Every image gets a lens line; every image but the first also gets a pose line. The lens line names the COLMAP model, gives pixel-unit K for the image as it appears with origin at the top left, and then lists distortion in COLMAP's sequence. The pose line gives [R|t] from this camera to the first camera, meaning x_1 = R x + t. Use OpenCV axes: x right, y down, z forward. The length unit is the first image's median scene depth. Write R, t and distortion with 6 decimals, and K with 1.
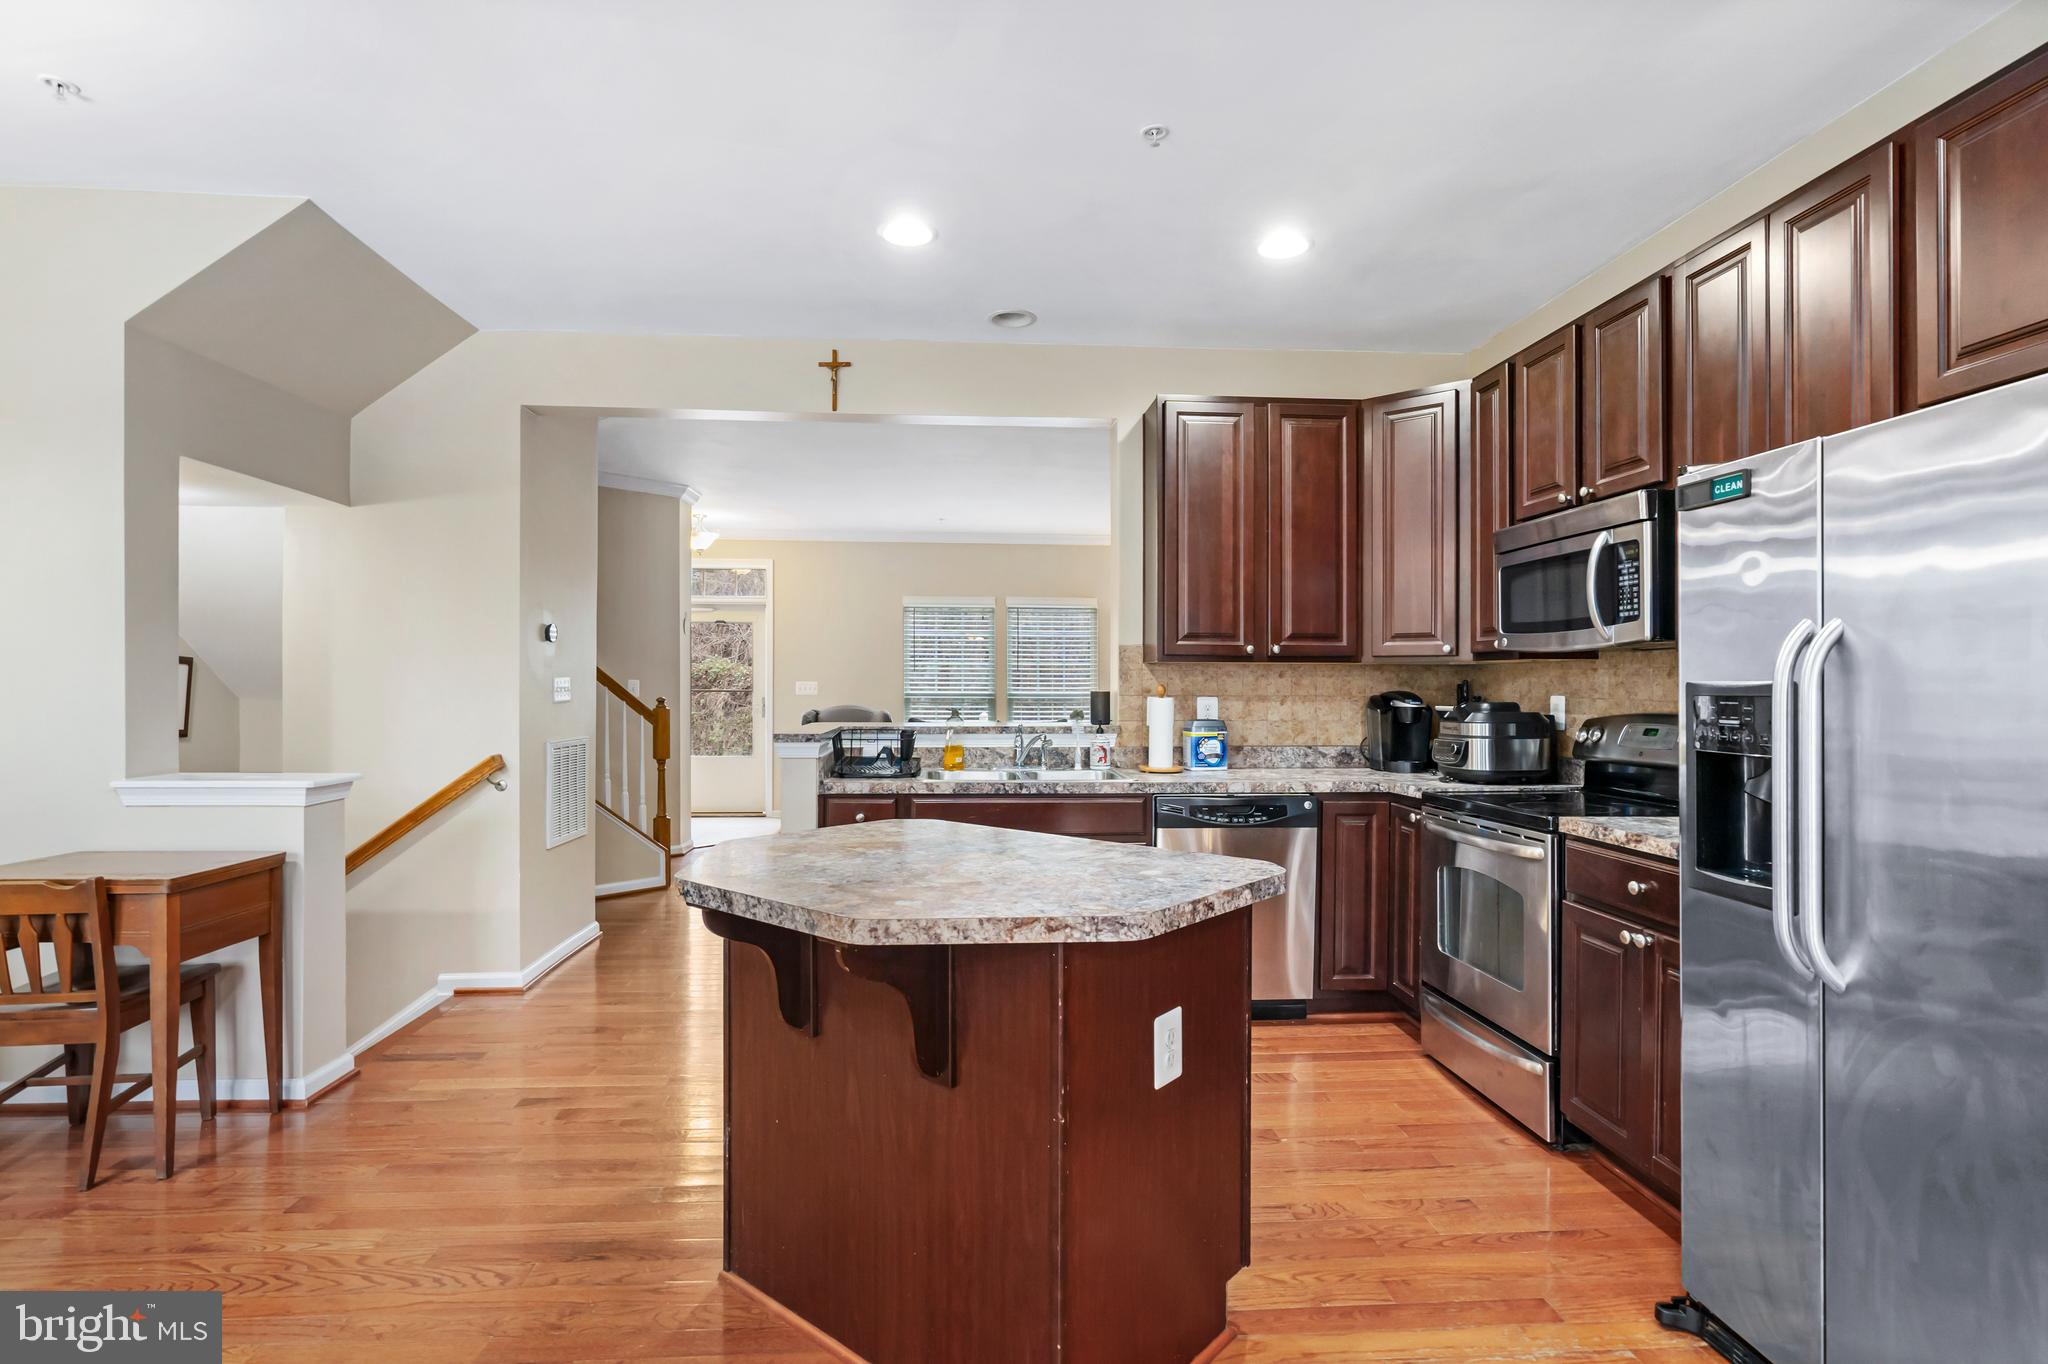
lens RADIAL K [[992.2, 0, 1024.0], [0, 992.2, 699.2], [0, 0, 1]] dist [-0.009336, 0.005378]
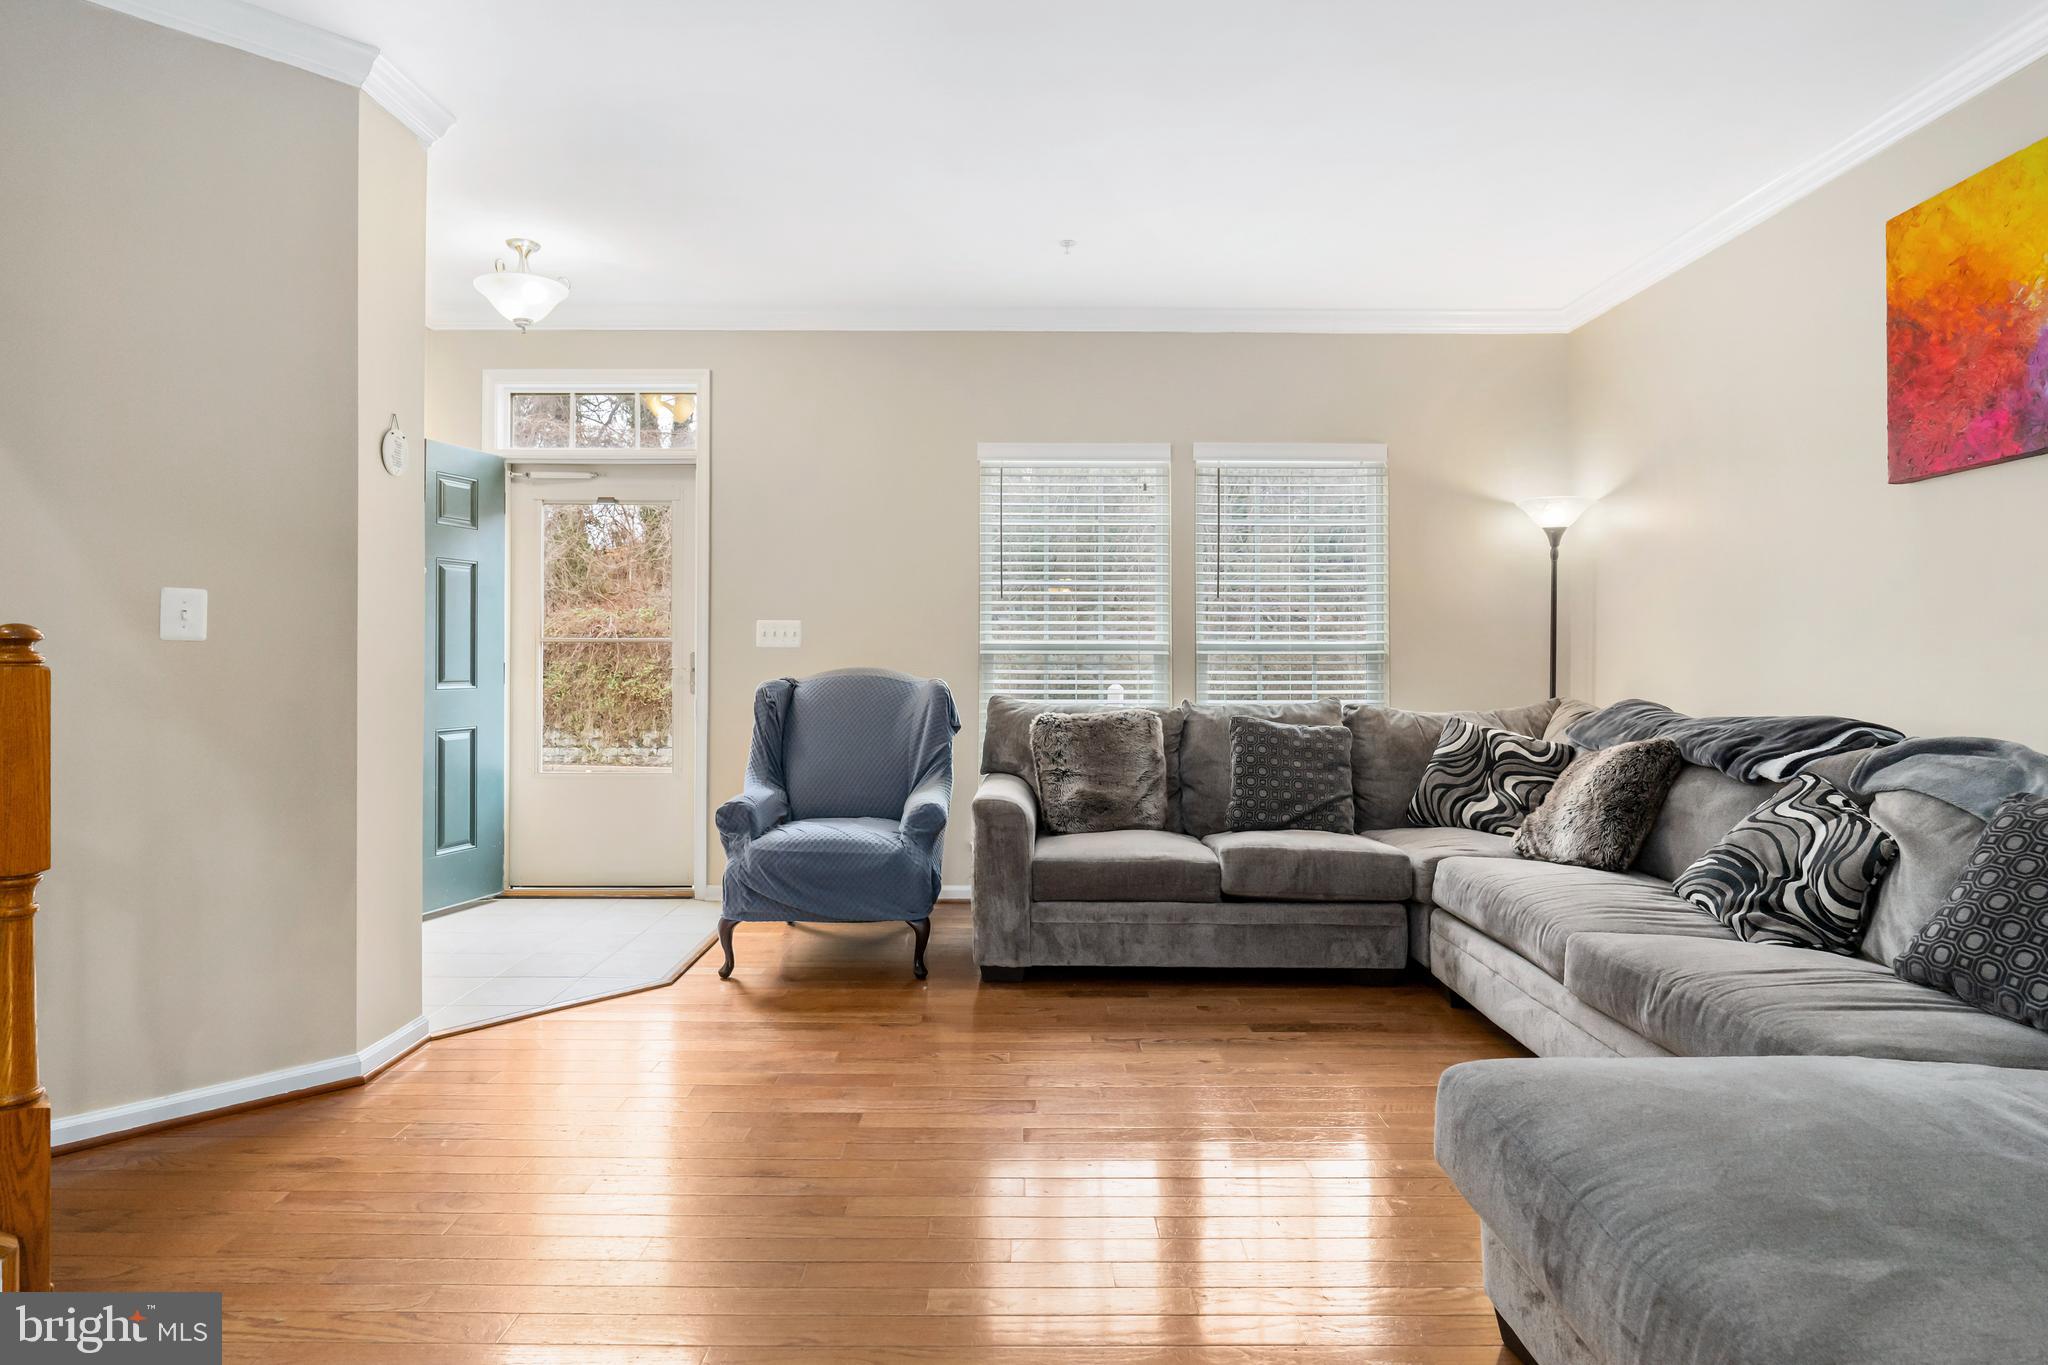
lens RADIAL K [[1084.6, 0, 1006.9], [0, 1084.6, 650.3], [0, 0, 1]] dist [-0.001178, 0.003165]
pose [[0.996140, -0.000721, -0.087780, -0.153145], [-0.000831, 0.999844, -0.017649, 0.015288], [0.087779, 0.017654, 0.995984, 1.192240]]
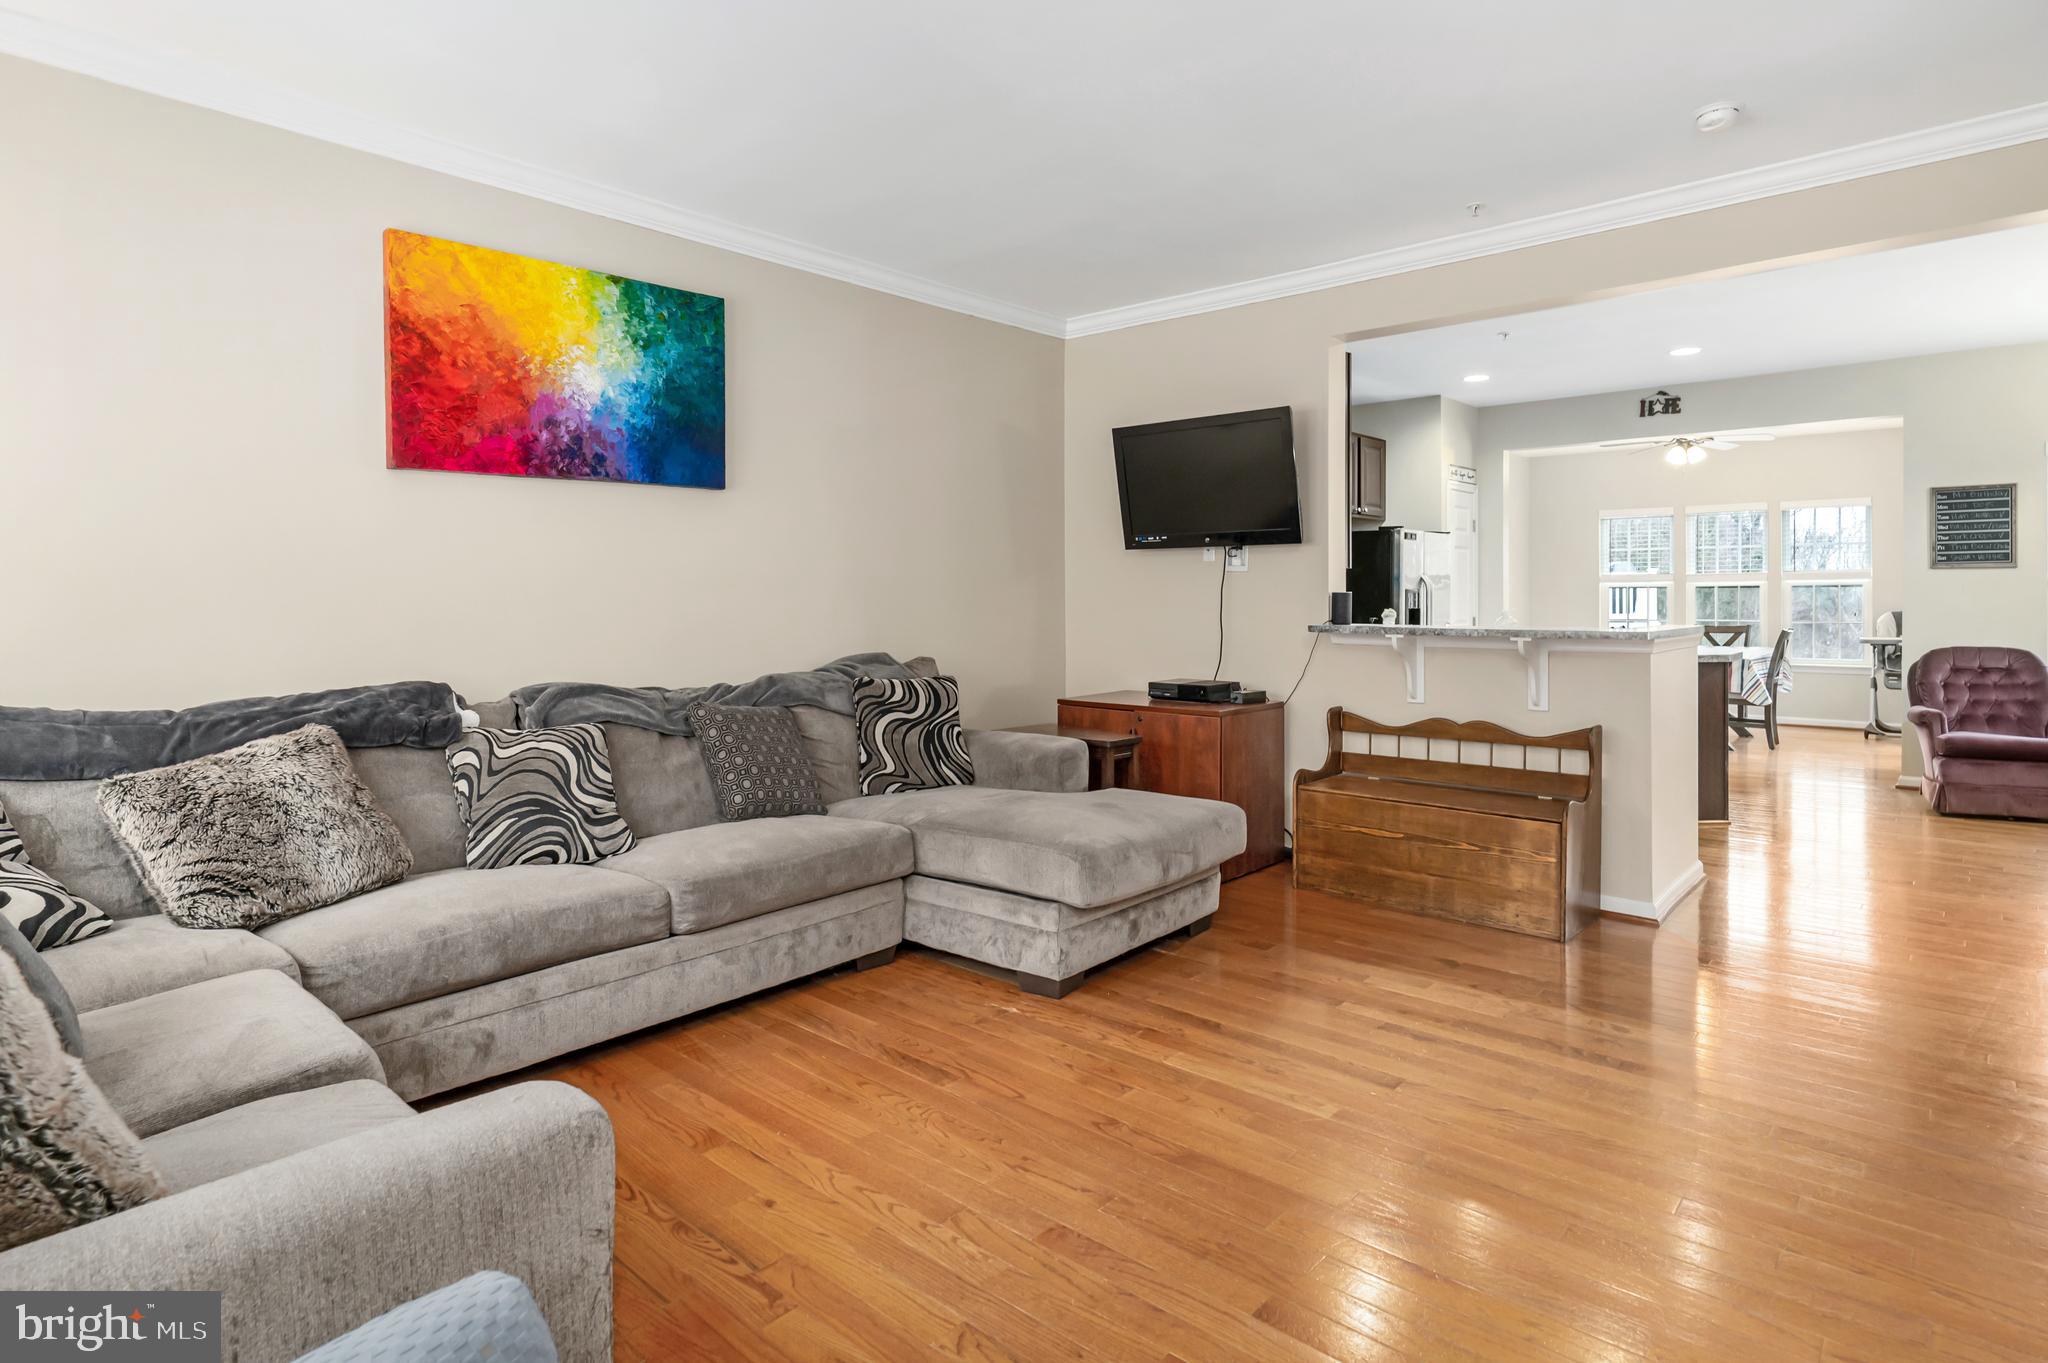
lens RADIAL K [[1084.6, 0, 1051.7], [0, 1084.6, 607.9], [0, 0, 1]] dist [-0.001178, 0.003165]
pose [[-0.699542, -0.012224, 0.714487, -0.586115], [0.007333, 0.999678, 0.024283, -0.025353], [-0.714554, 0.022226, -0.699227, 2.281486]]
